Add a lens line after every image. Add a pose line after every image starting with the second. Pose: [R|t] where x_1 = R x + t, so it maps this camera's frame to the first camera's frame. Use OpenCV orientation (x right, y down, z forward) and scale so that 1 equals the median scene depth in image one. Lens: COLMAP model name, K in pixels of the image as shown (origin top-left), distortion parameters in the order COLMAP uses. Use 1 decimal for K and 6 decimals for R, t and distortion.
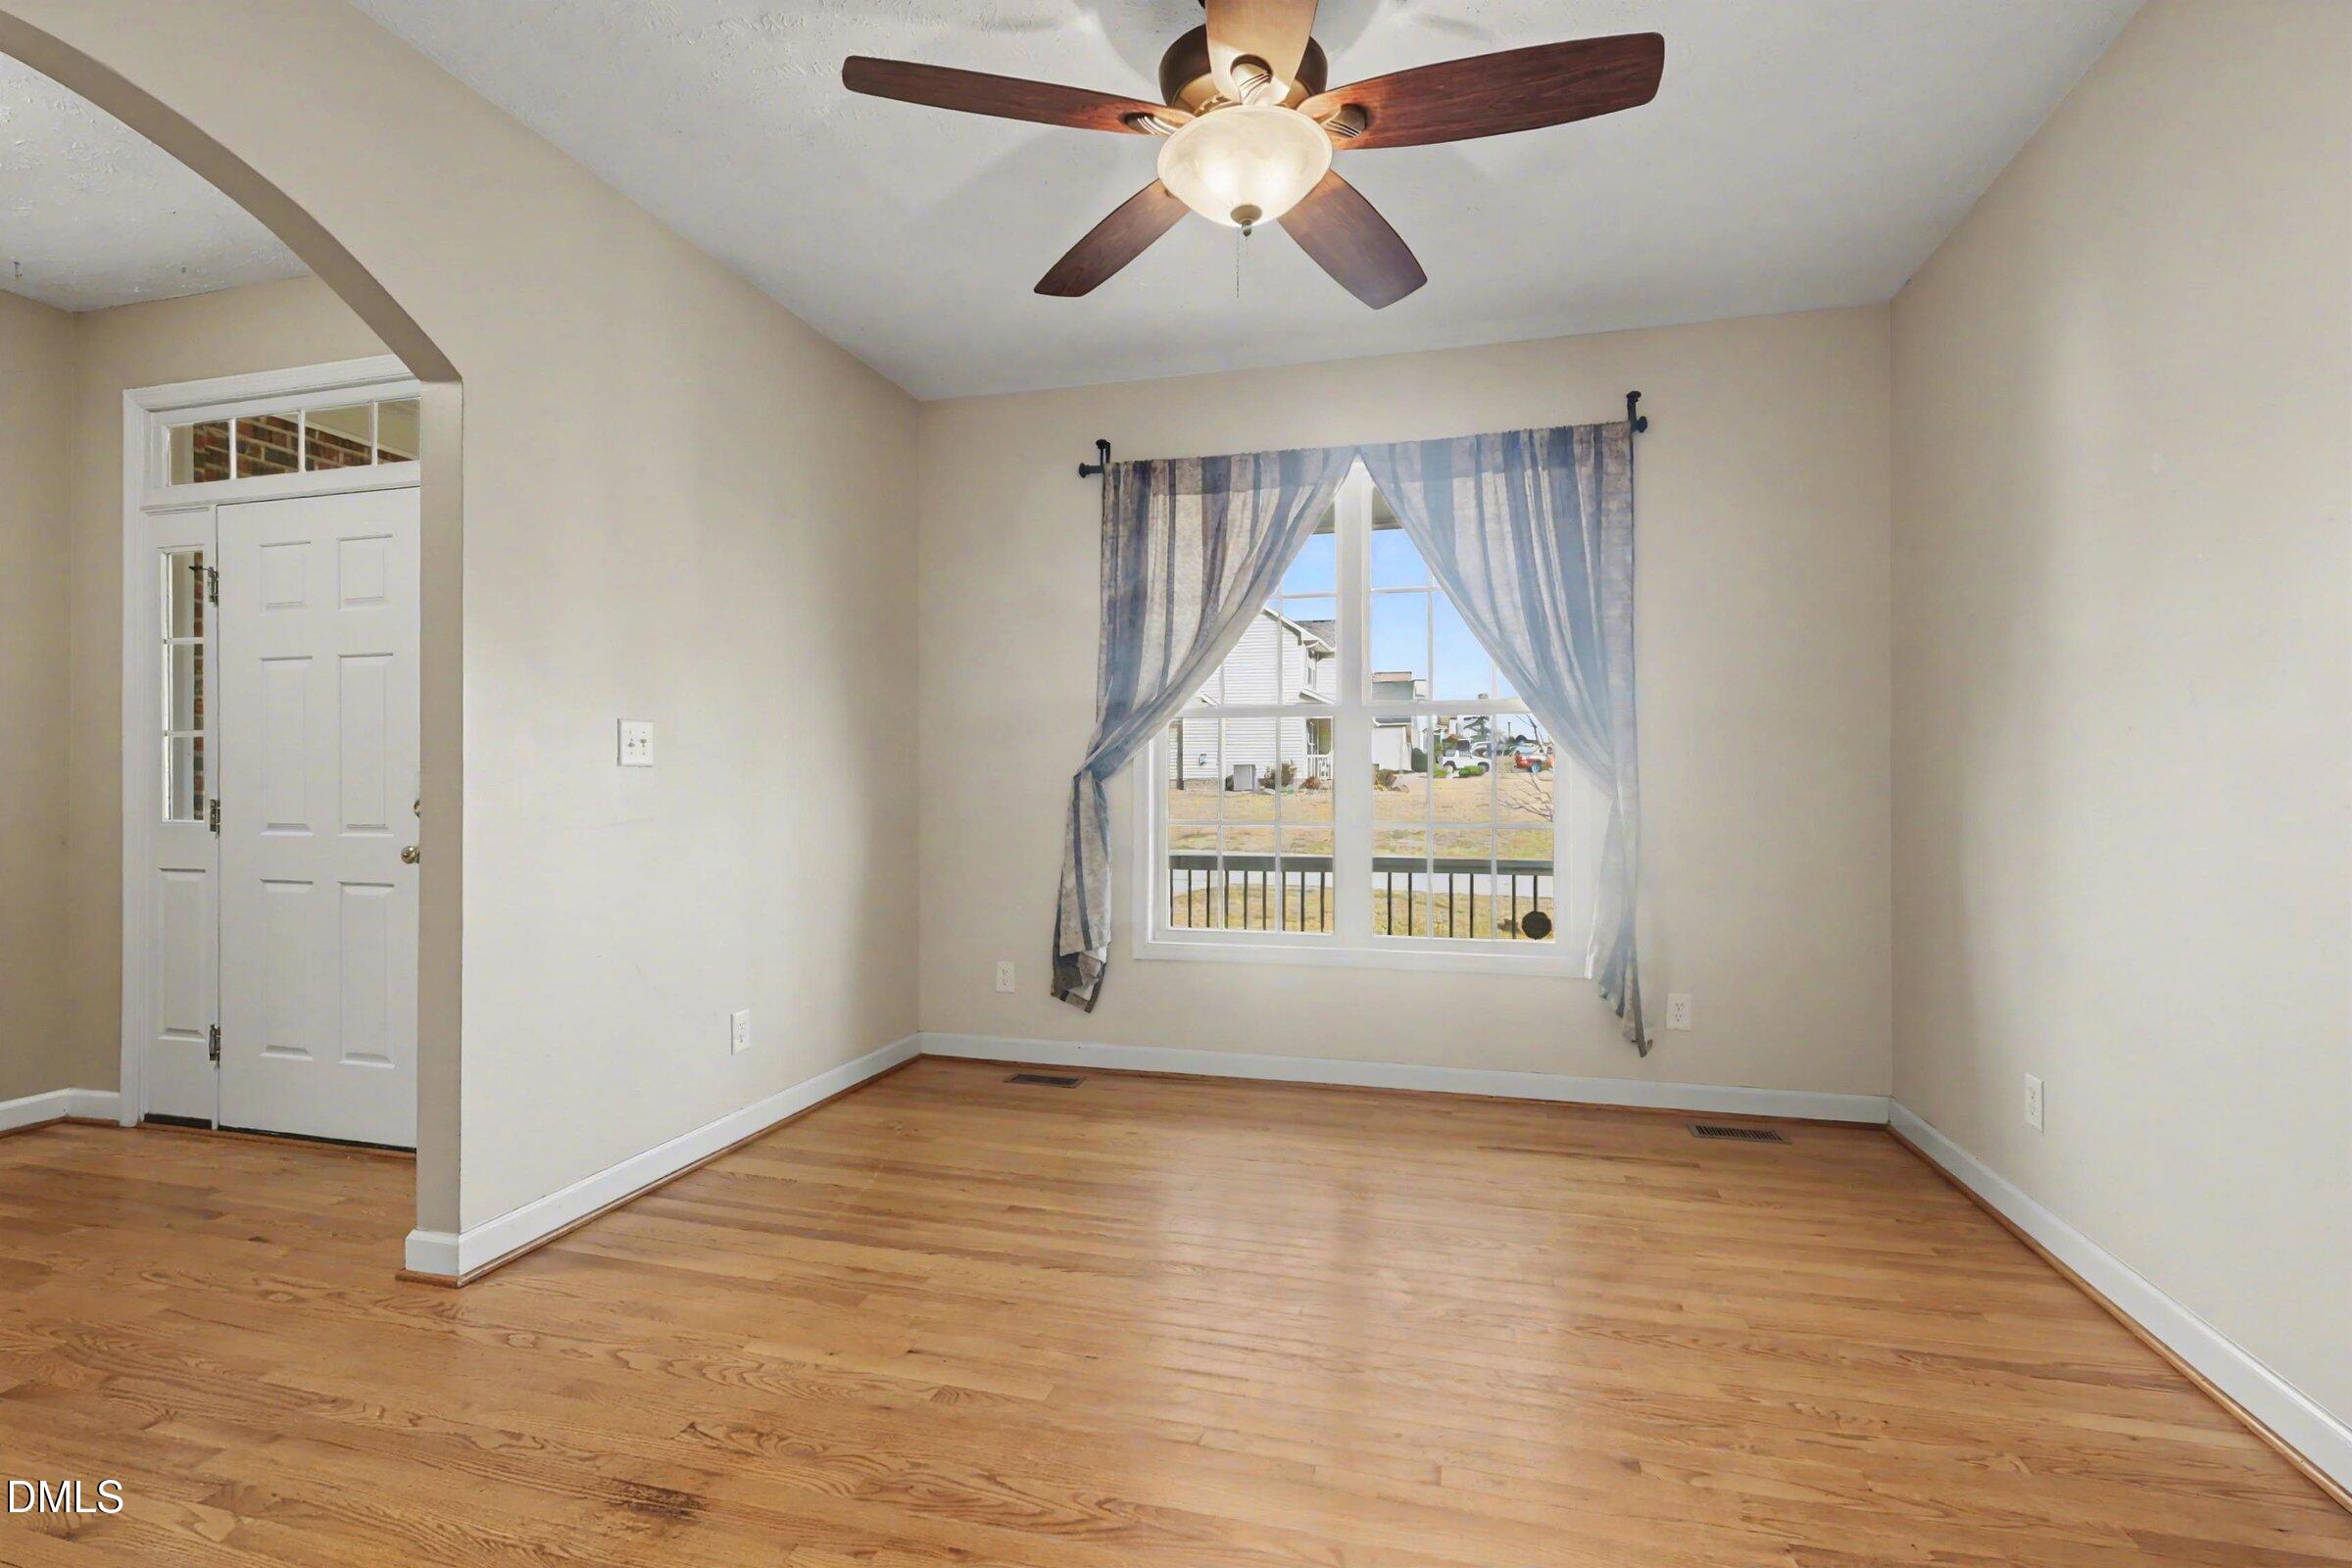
lens RADIAL K [[1107.7, 0, 1159.1], [0, 1107.7, 780.7], [0, 0, 1]] dist [-0.000682, -0.000626]
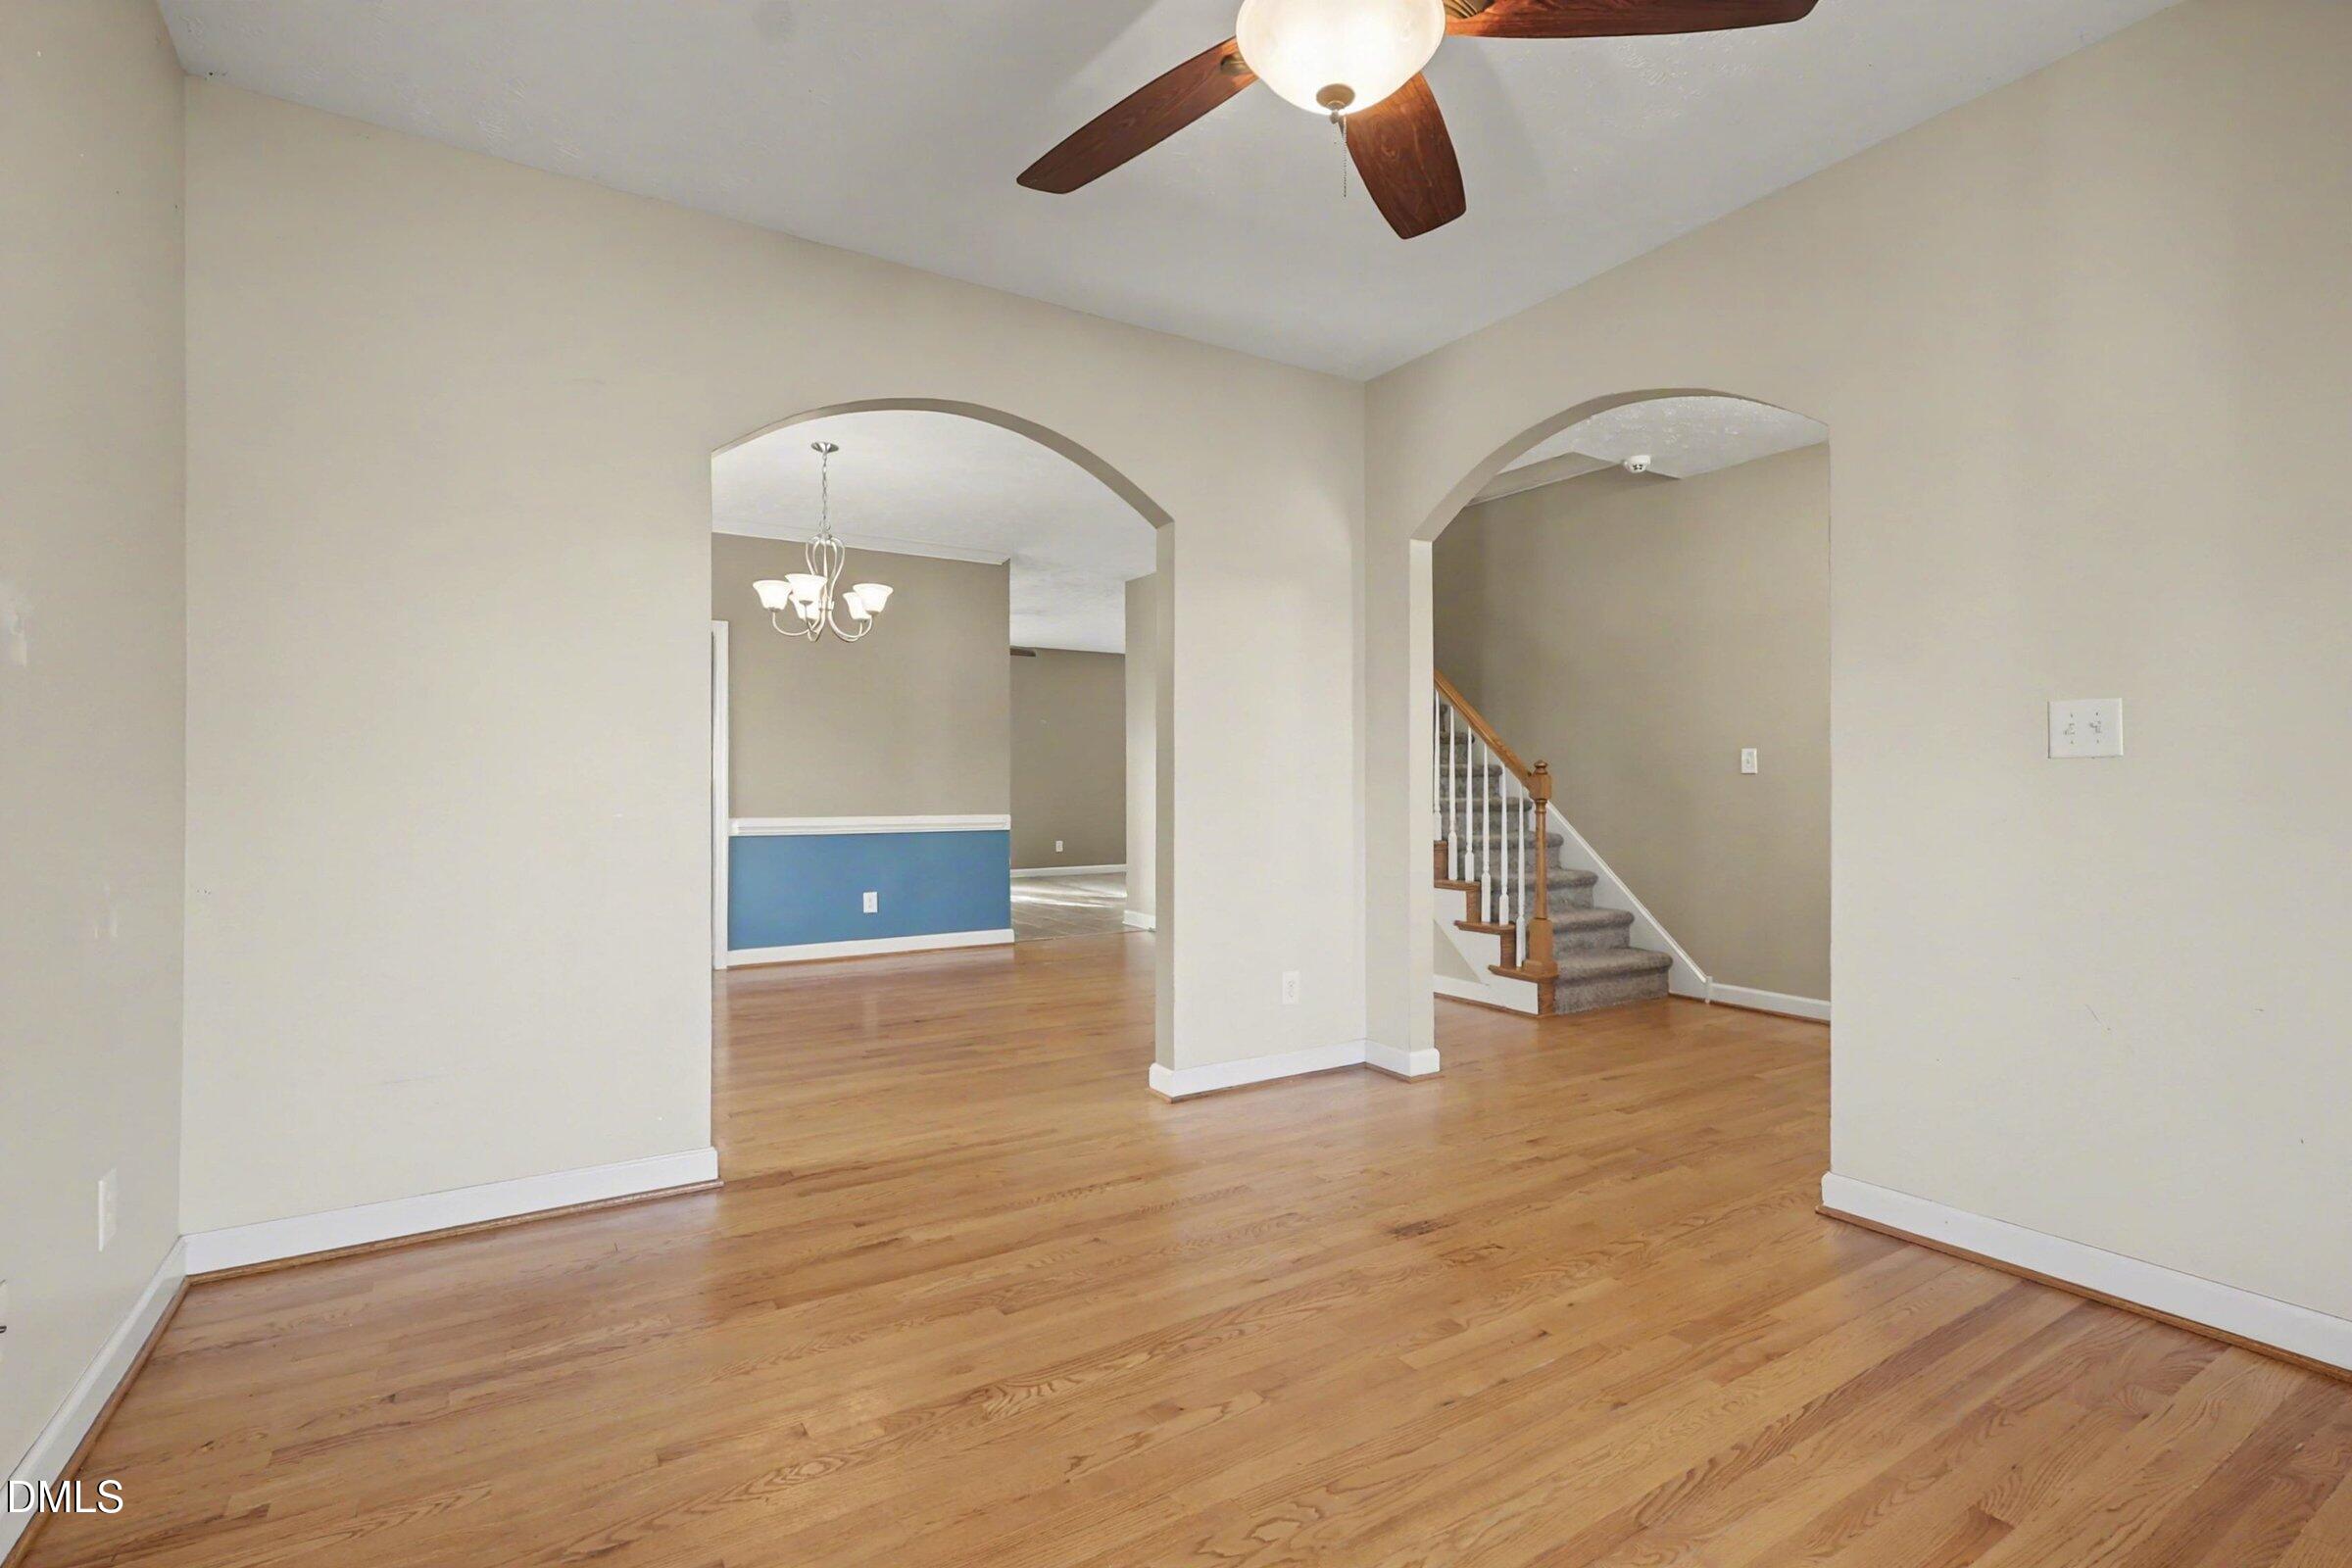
lens RADIAL K [[1107.7, 0, 1159.1], [0, 1107.7, 780.7], [0, 0, 1]] dist [-0.000682, -0.000626]
pose [[-0.666216, 0.002570, -0.745755, 0.682848], [-0.002307, 0.999982, 0.005507, 0.000399], [0.745755, 0.005390, -0.666198, 1.242044]]
